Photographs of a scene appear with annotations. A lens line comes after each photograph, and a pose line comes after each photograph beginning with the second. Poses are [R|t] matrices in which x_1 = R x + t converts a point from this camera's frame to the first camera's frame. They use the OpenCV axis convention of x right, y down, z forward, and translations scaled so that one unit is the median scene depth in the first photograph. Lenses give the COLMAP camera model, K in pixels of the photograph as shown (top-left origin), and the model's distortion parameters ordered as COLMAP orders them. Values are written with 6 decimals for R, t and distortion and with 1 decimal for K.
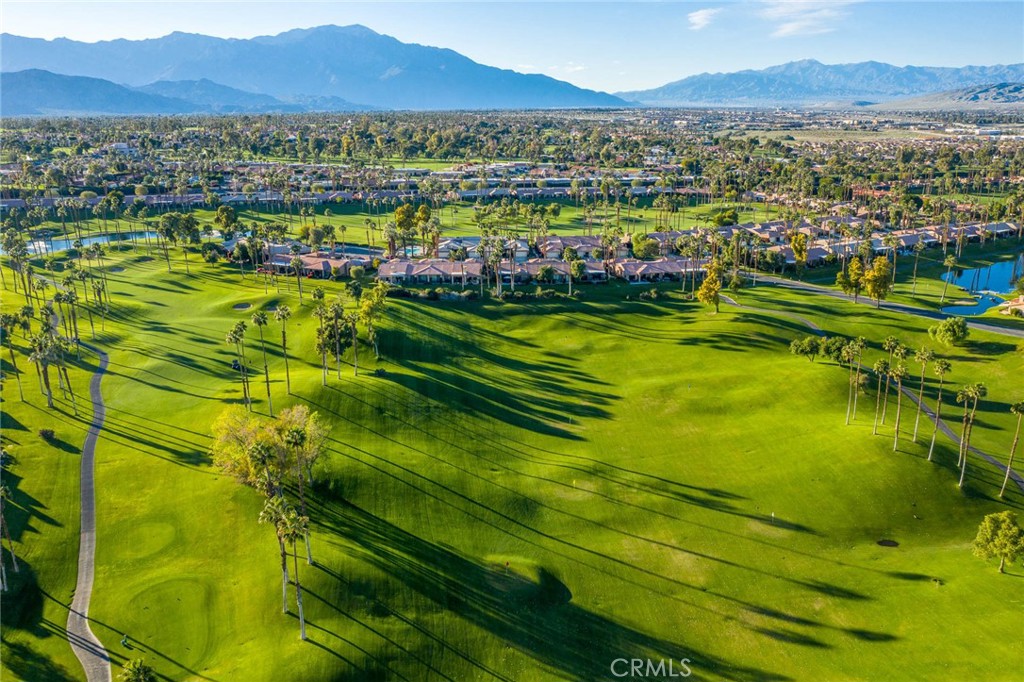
lens RADIAL K [[810.7, 0, 513.2], [0, 810.7, 333.5], [0, 0, 1]] dist [-0.009164, -0.001739]
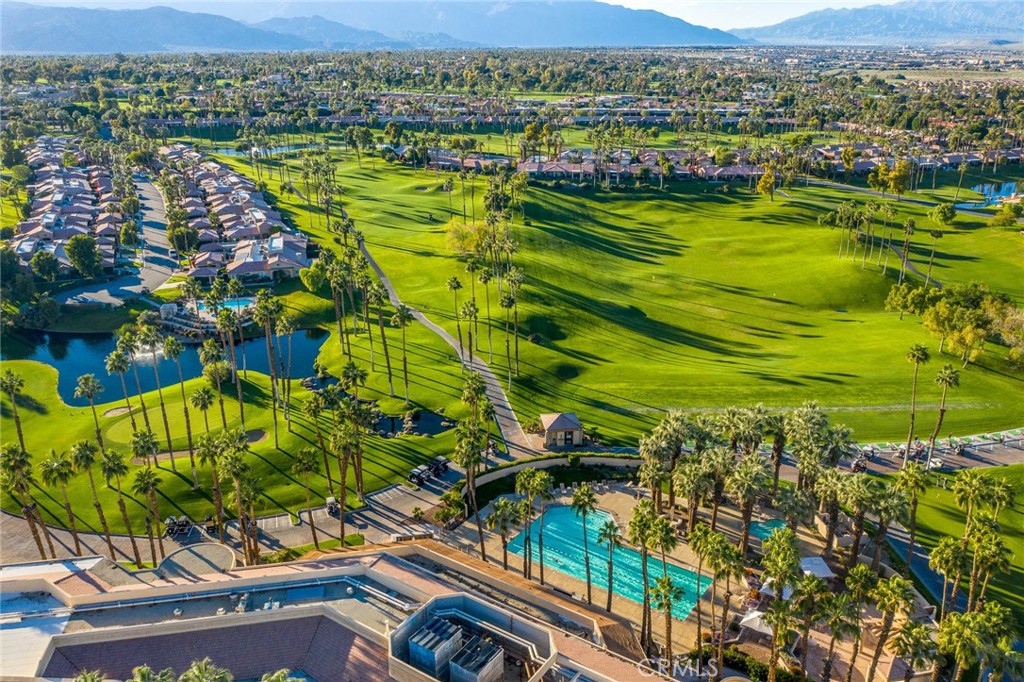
lens RADIAL K [[810.7, 0, 513.0], [0, 810.7, 336.9], [0, 0, 1]] dist [-0.009164, -0.001739]
pose [[0.992172, 0.044390, -0.116724, -0.001644], [-0.035644, 0.996473, 0.075973, 0.035287], [0.119685, -0.071218, 0.990254, -0.123096]]
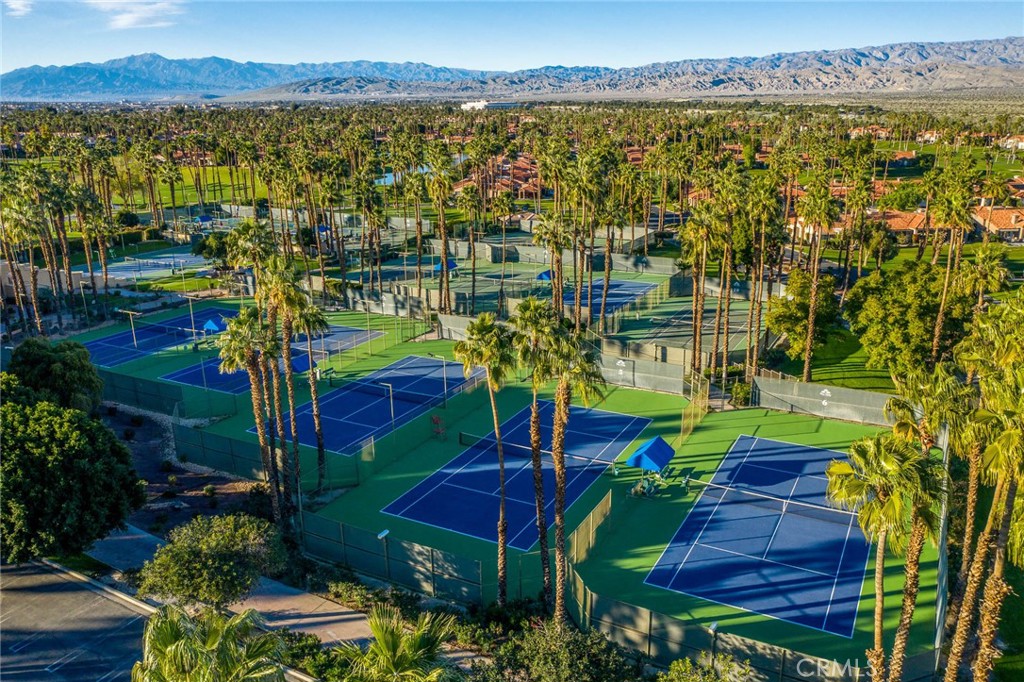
lens RADIAL K [[810.7, 0, 510.5], [0, 810.7, 336.7], [0, 0, 1]] dist [-0.009164, -0.001739]
pose [[0.745078, -0.191002, 0.639043, 0.015545], [0.185339, 0.979675, 0.076721, 0.108334], [-0.640709, 0.061276, 0.765335, -0.225908]]
